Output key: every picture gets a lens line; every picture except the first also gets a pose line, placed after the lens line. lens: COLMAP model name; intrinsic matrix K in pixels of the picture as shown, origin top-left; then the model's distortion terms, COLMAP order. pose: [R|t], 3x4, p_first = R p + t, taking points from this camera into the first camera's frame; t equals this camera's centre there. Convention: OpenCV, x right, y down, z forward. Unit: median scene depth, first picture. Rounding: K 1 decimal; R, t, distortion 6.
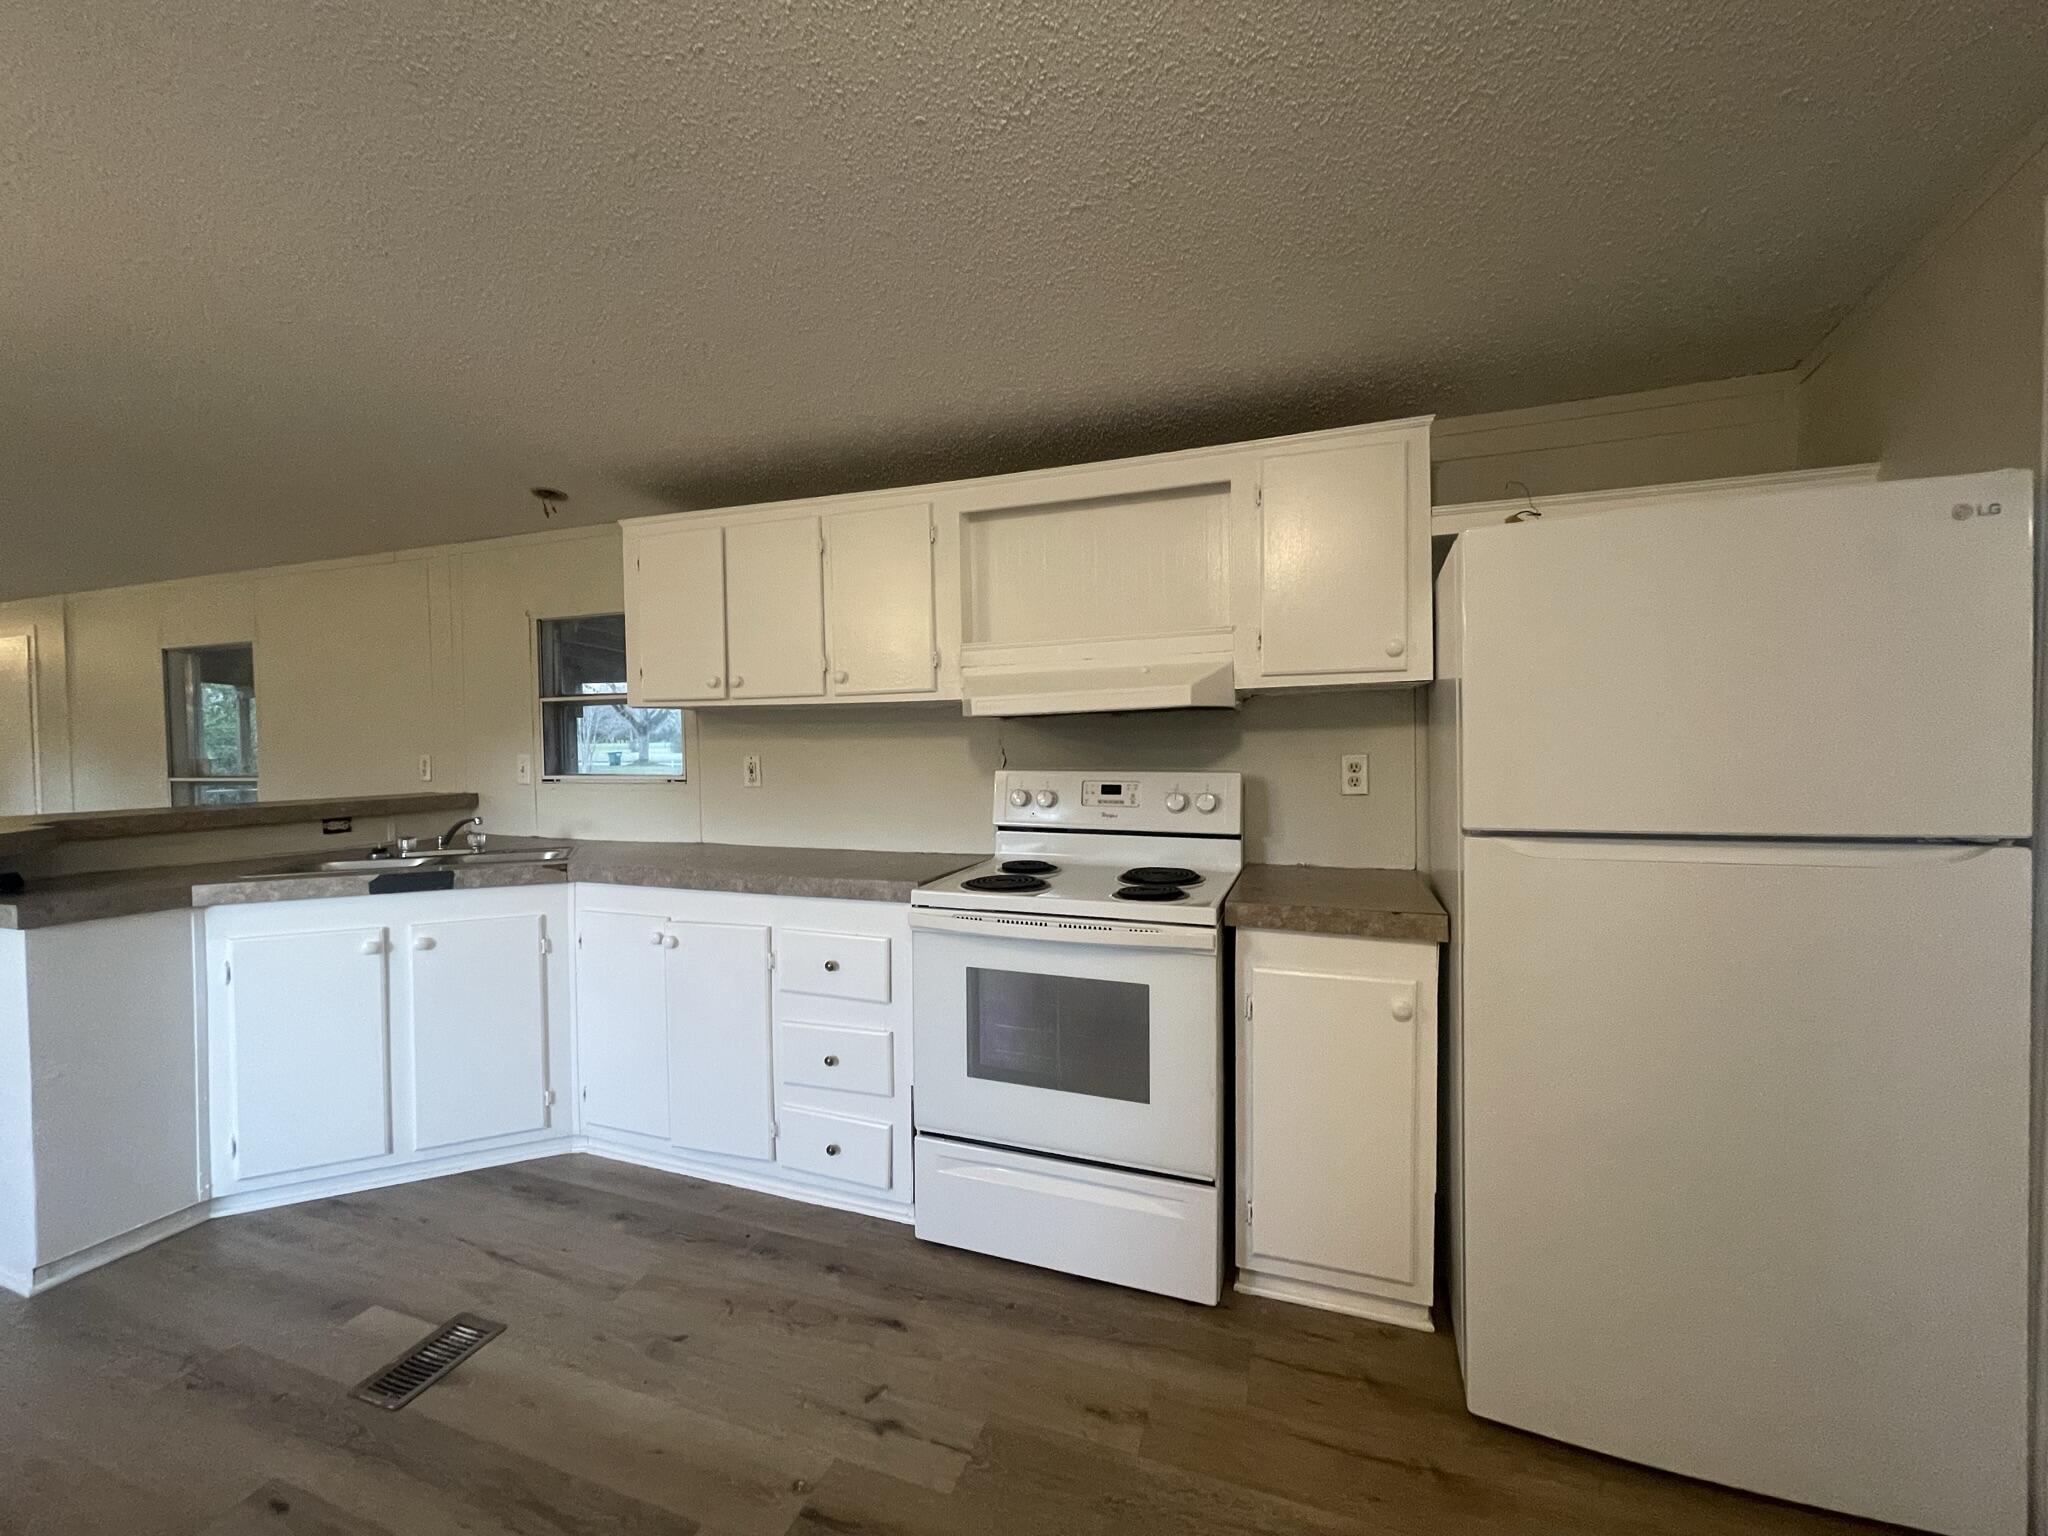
lens RADIAL K [[830.5, 0, 1024.6], [0, 830.5, 766.5], [0, 0, 1]] dist [-0.001331, -0.000616]
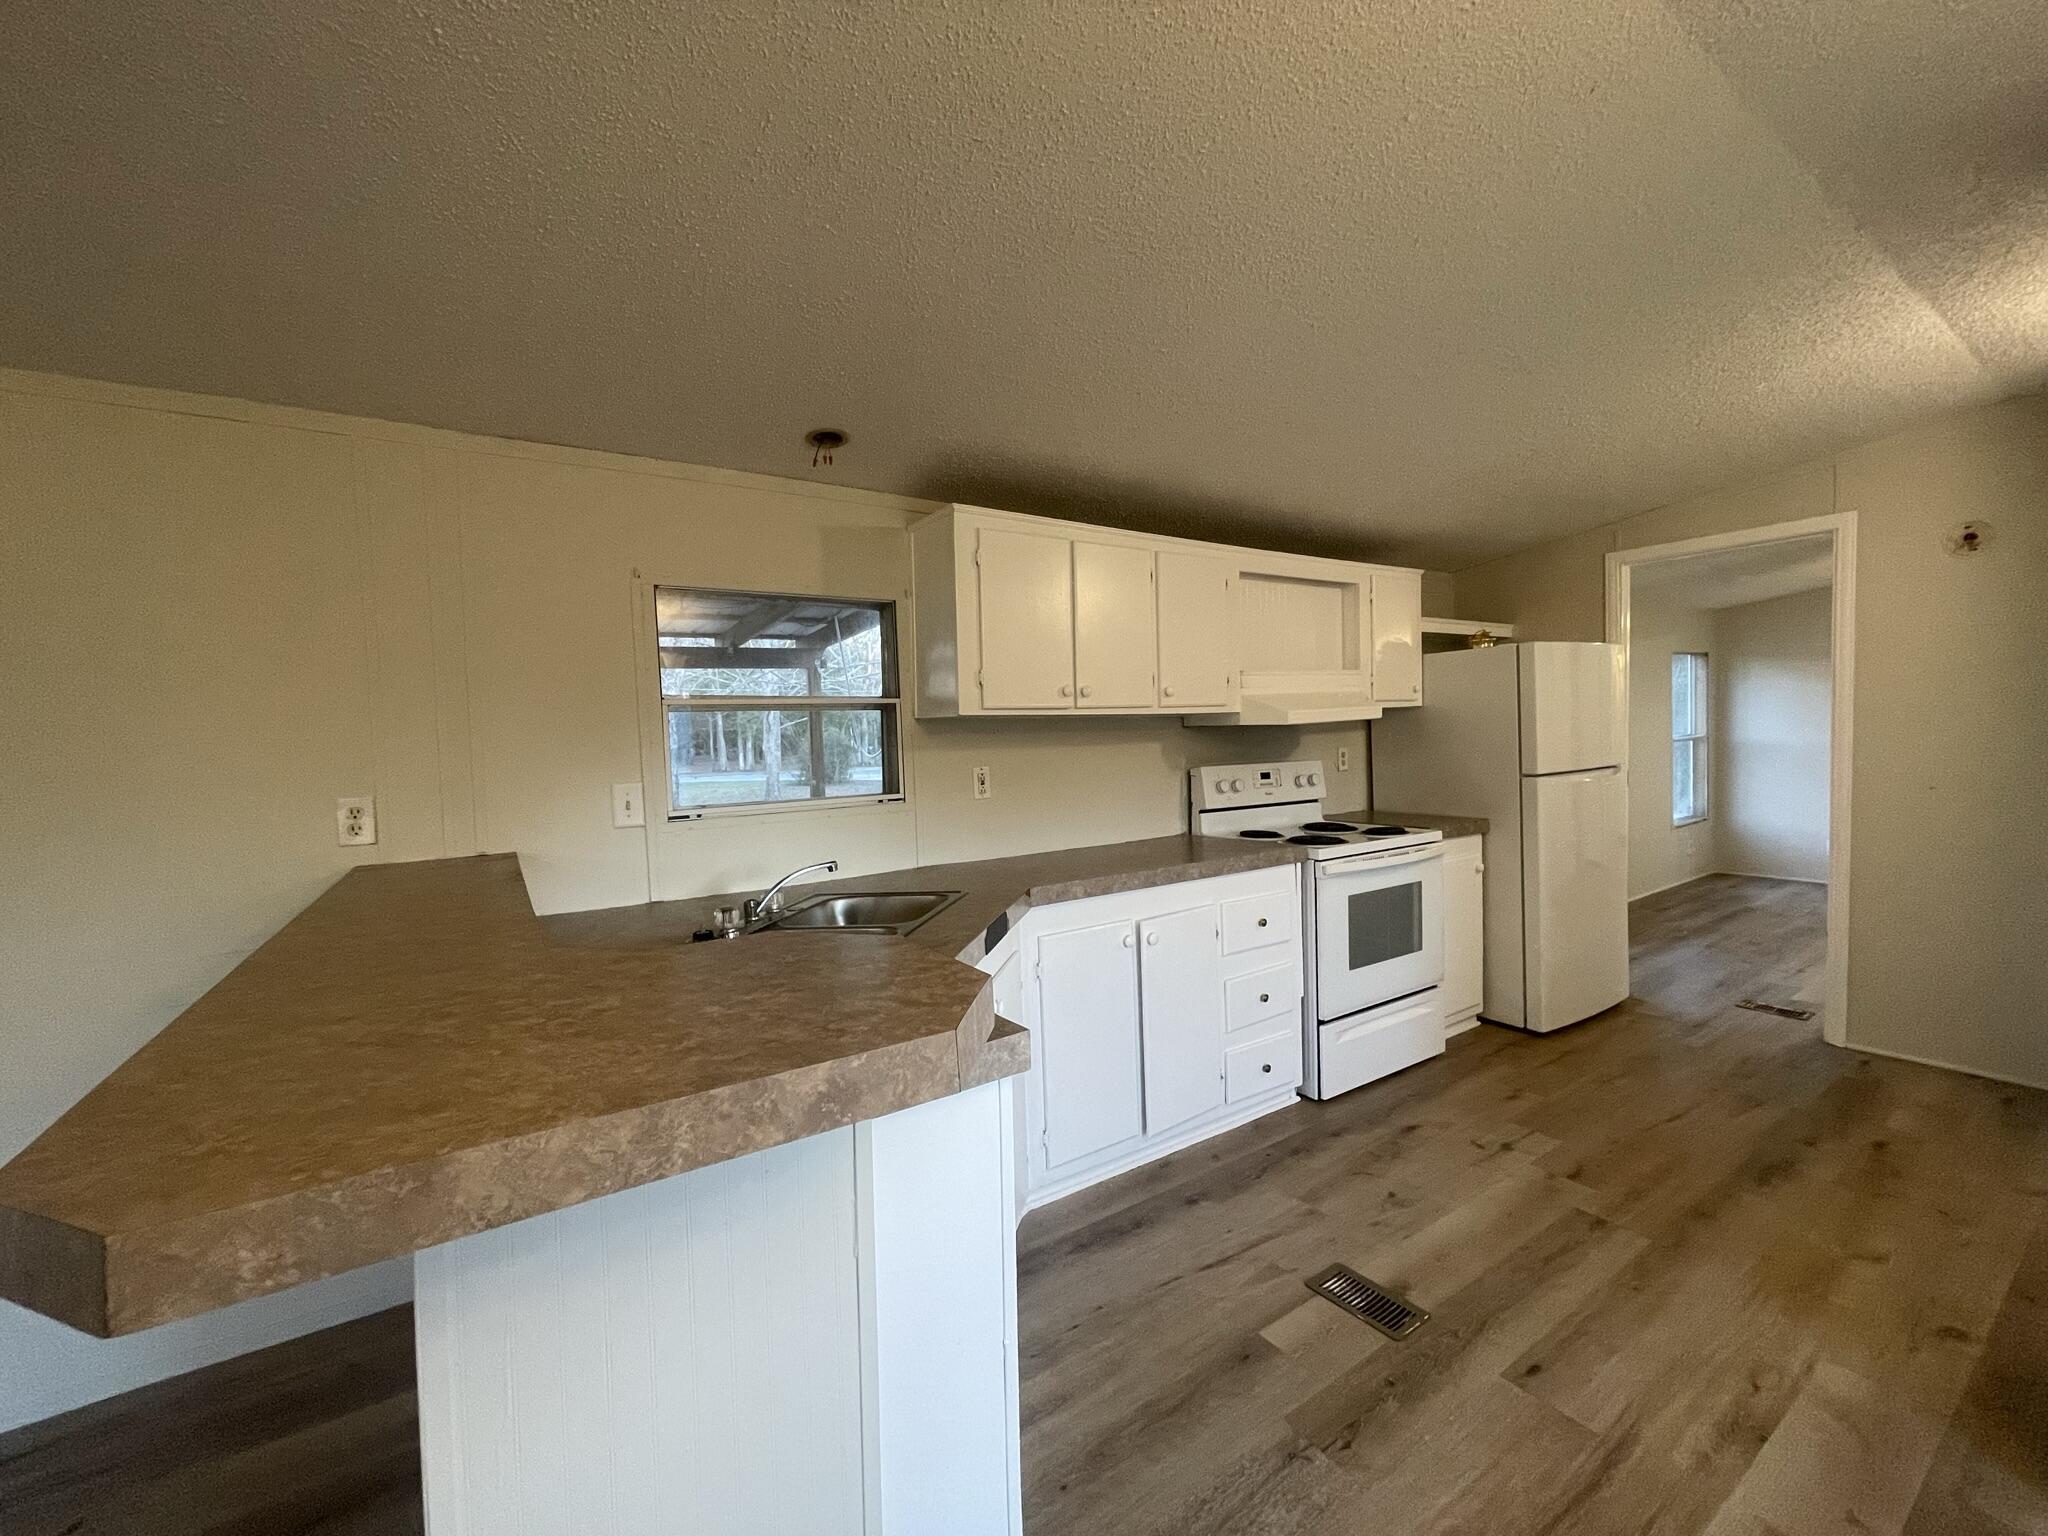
lens RADIAL K [[830.5, 0, 1028.3], [0, 830.5, 769.7], [0, 0, 1]] dist [-0.001331, -0.000616]
pose [[0.593490, -0.043306, 0.803675, -1.469776], [0.049953, 0.998608, 0.016920, -0.031801], [-0.803290, 0.030104, 0.594827, 0.539028]]
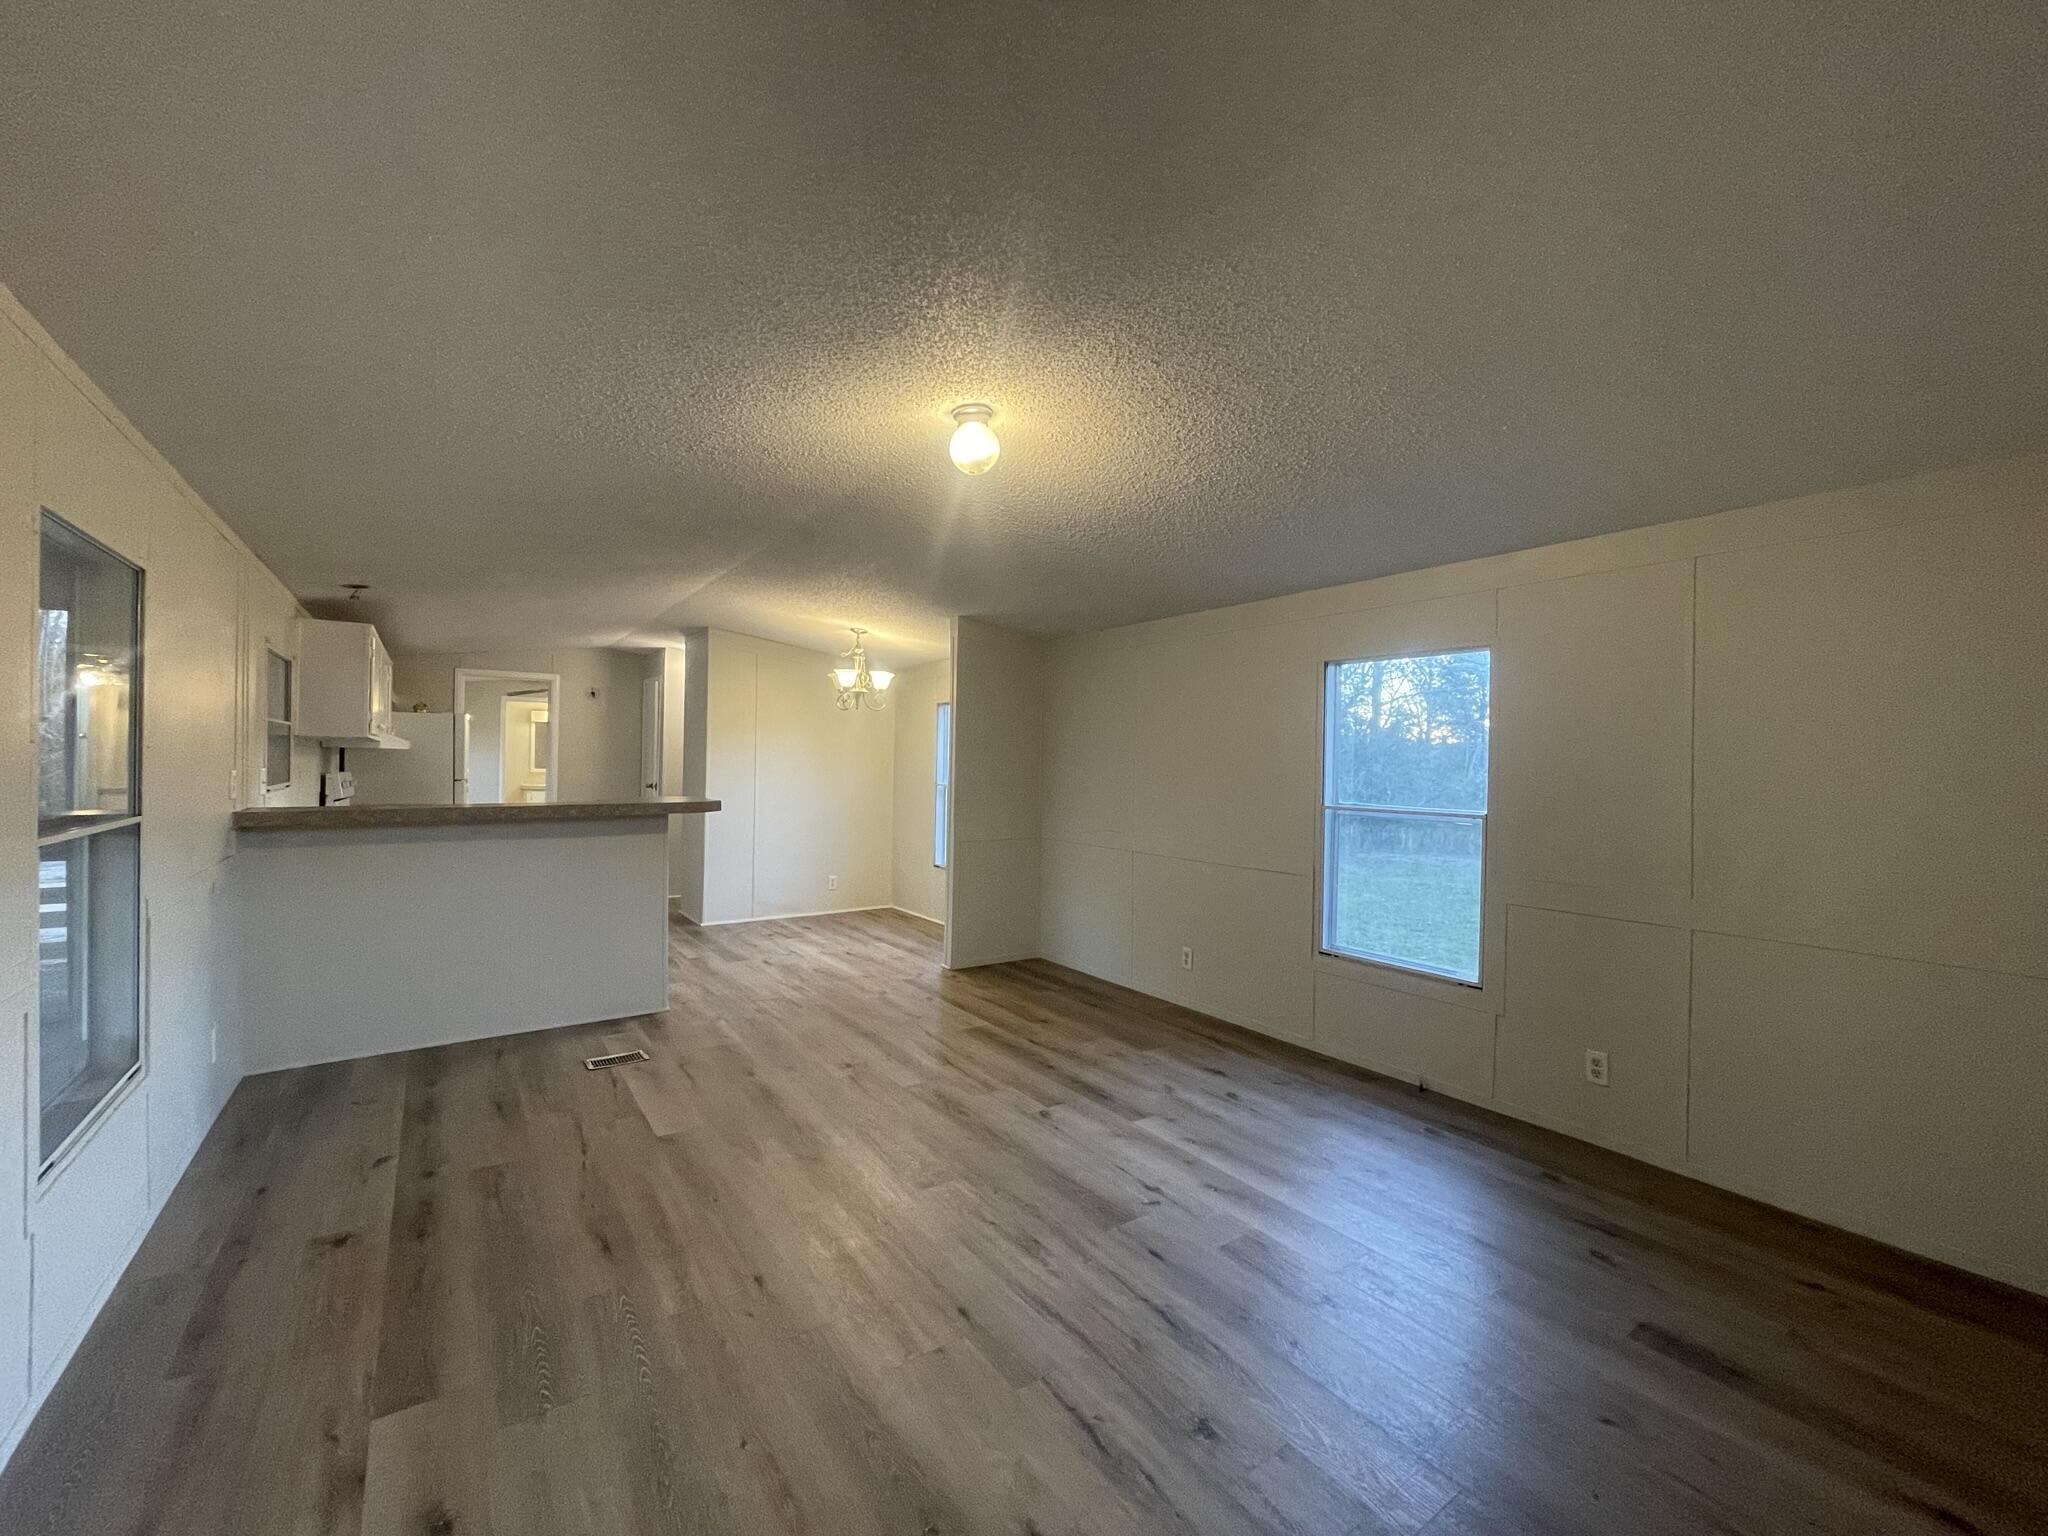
lens RADIAL K [[830.5, 0, 1027.8], [0, 830.5, 763.4], [0, 0, 1]] dist [-0.001331, -0.000616]
pose [[-0.829565, -0.001745, 0.558408, -3.124348], [0.013913, 0.999620, 0.023792, -0.052364], [-0.558237, 0.027506, -0.829225, 2.057883]]
